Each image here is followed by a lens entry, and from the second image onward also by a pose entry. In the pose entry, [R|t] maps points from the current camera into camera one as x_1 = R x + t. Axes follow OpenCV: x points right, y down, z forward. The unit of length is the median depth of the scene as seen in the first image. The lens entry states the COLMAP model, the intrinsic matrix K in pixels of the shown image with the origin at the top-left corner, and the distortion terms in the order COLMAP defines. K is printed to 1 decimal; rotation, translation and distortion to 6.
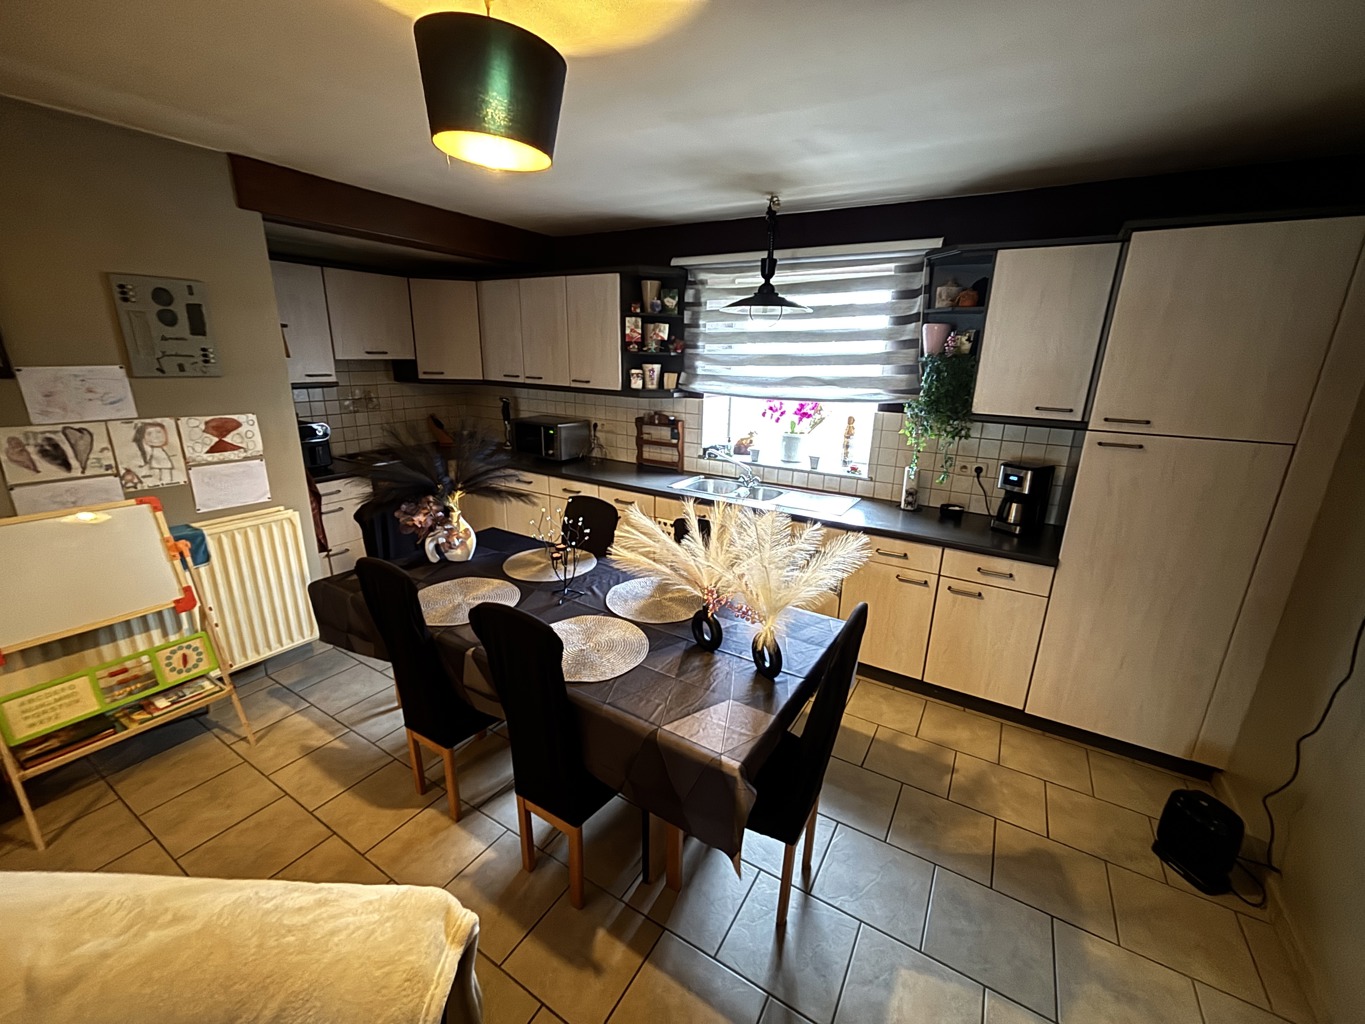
lens RADIAL K [[551.7, 0, 686.0], [0, 551.7, 511.6], [0, 0, 1]] dist [-0.001112, -0.000208]
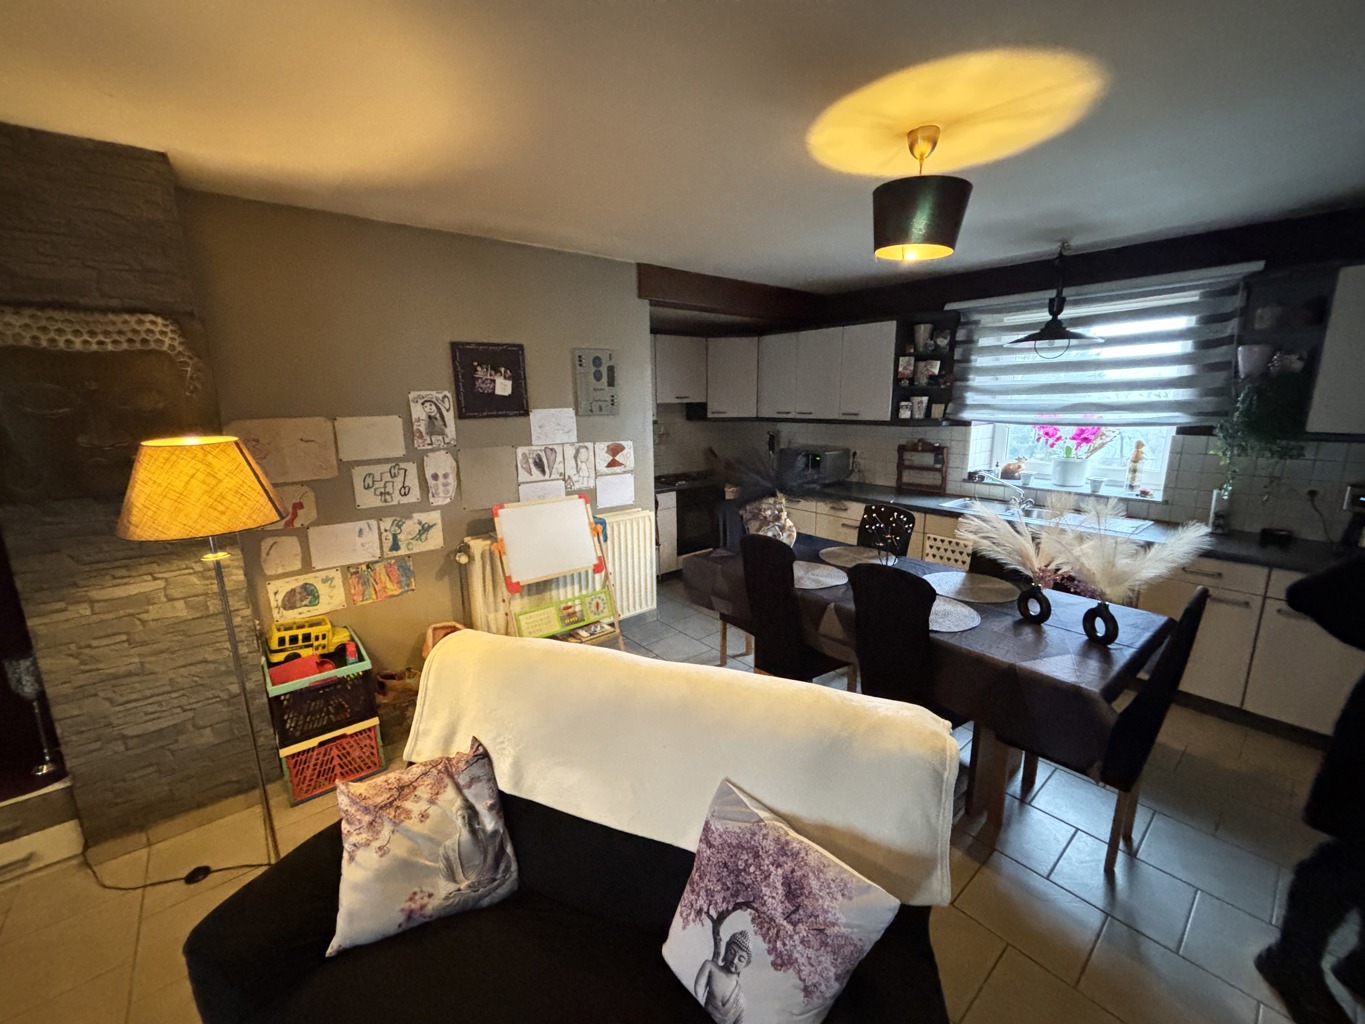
lens RADIAL K [[551.7, 0, 681.5], [0, 551.7, 510.1], [0, 0, 1]] dist [-0.001112, -0.000208]
pose [[0.942501, 0.031238, -0.332740, -0.189820], [-0.056207, 0.996256, -0.065679, 0.083712], [0.329443, 0.080605, 0.940729, -0.262791]]
